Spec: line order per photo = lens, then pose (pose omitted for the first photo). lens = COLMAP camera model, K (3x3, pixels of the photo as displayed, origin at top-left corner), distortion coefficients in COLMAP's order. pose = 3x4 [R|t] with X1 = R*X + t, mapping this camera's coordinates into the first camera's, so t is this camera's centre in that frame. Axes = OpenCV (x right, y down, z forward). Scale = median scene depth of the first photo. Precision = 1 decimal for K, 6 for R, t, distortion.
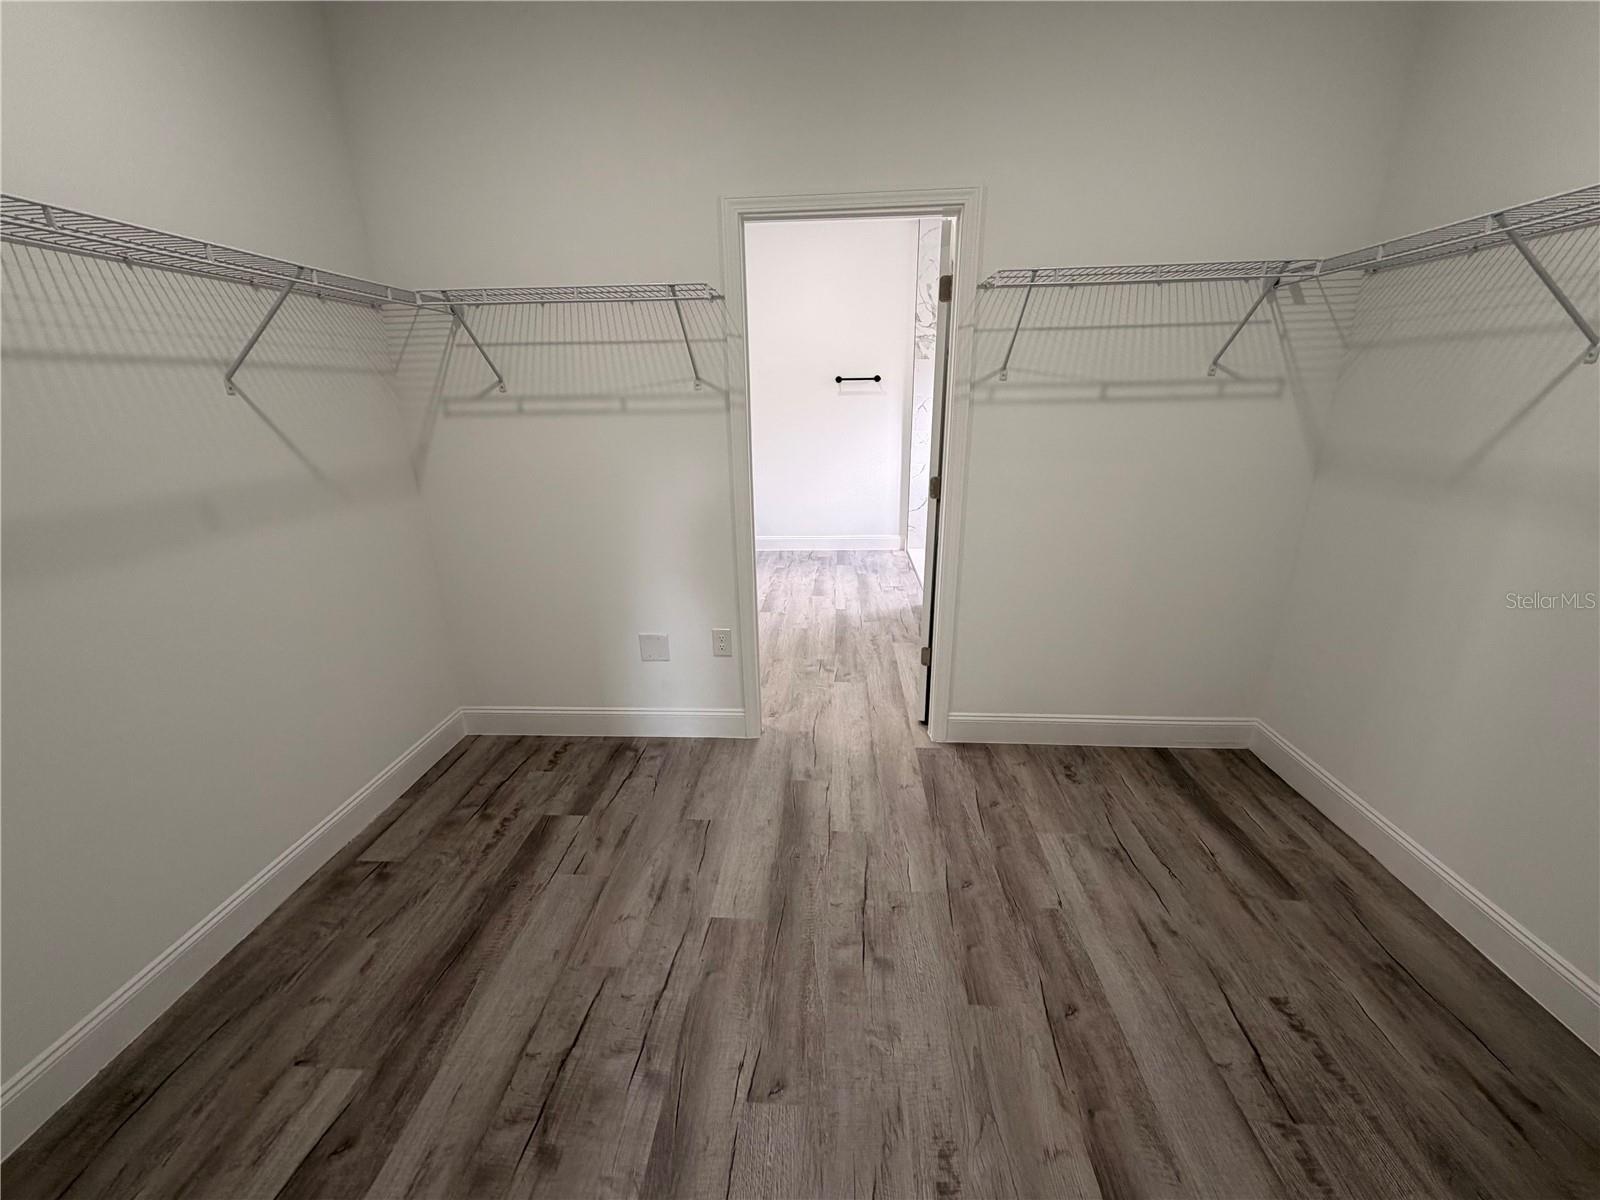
lens RADIAL K [[639.3, 0, 795.1], [0, 639.3, 595.3], [0, 0, 1]] dist [-0.000213, -0.000050]
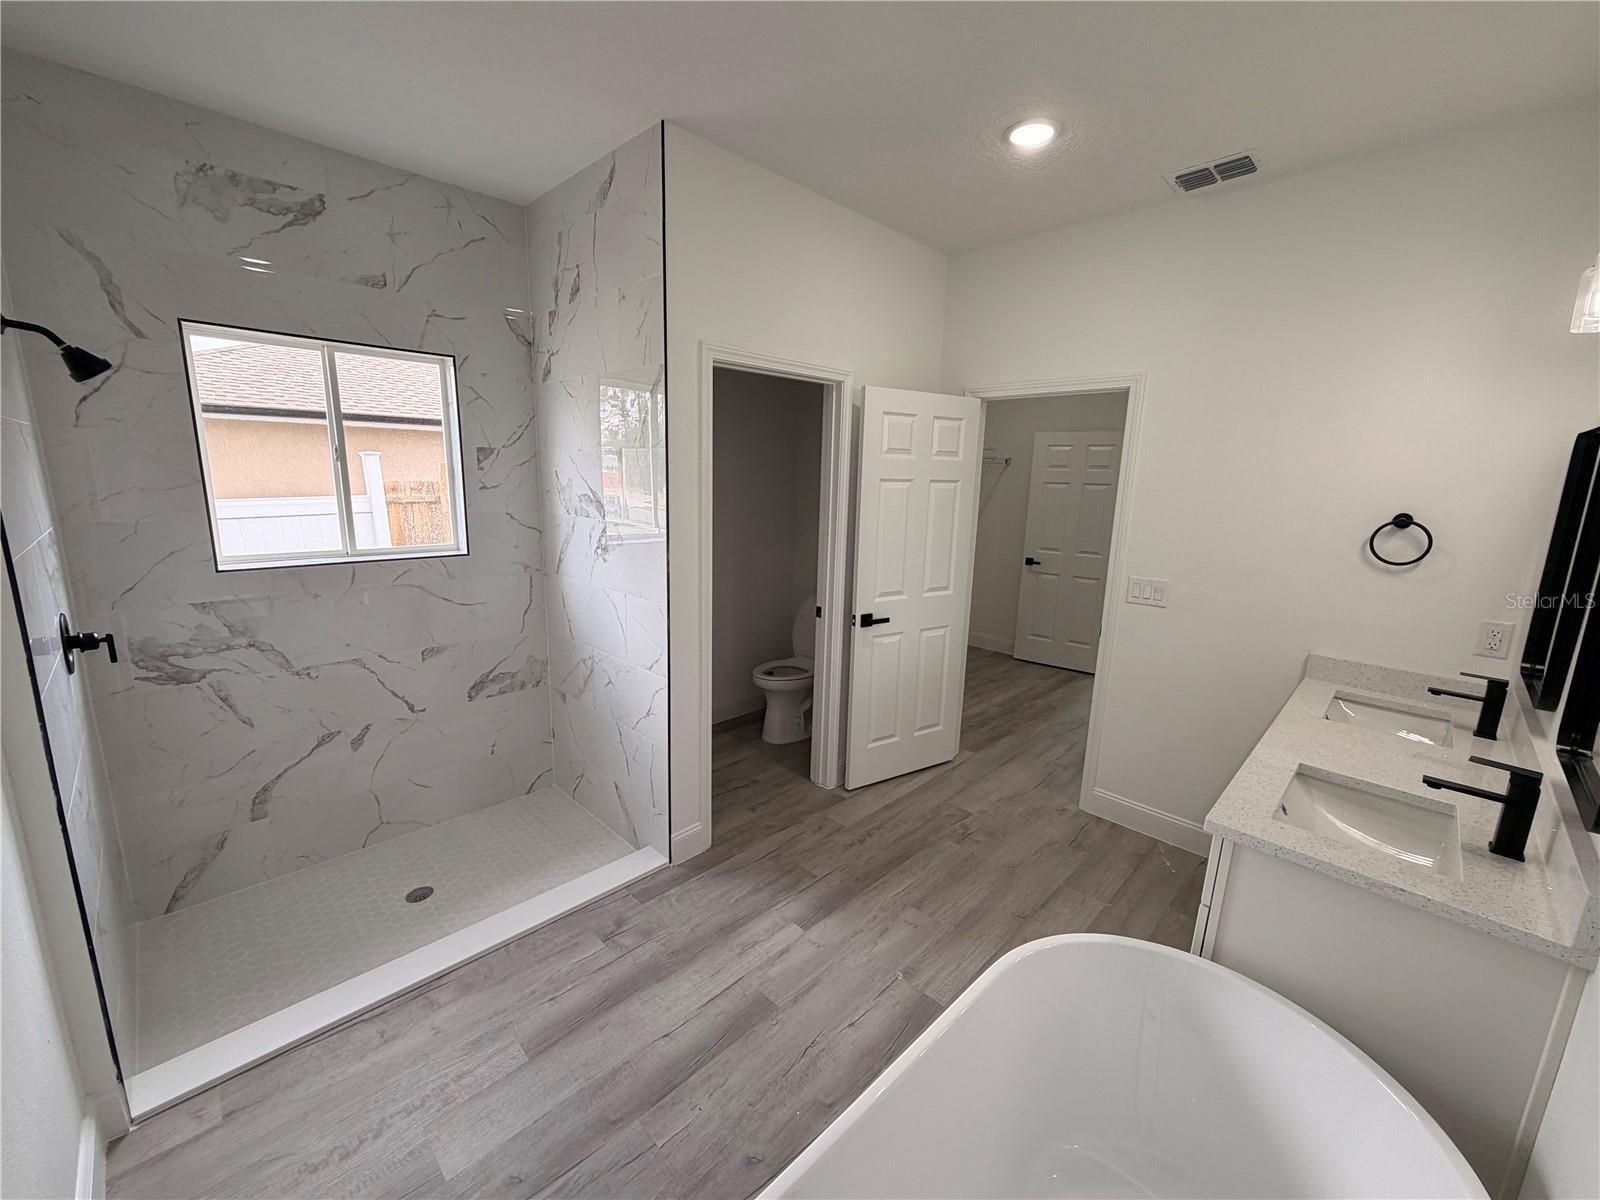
lens RADIAL K [[639.3, 0, 792.6], [0, 639.3, 609.2], [0, 0, 1]] dist [-0.000213, -0.000050]
pose [[-0.753645, -0.142901, 0.641559, -0.242072], [0.184099, 0.891117, 0.414751, -0.465643], [-0.630973, 0.430686, -0.645278, 1.344148]]
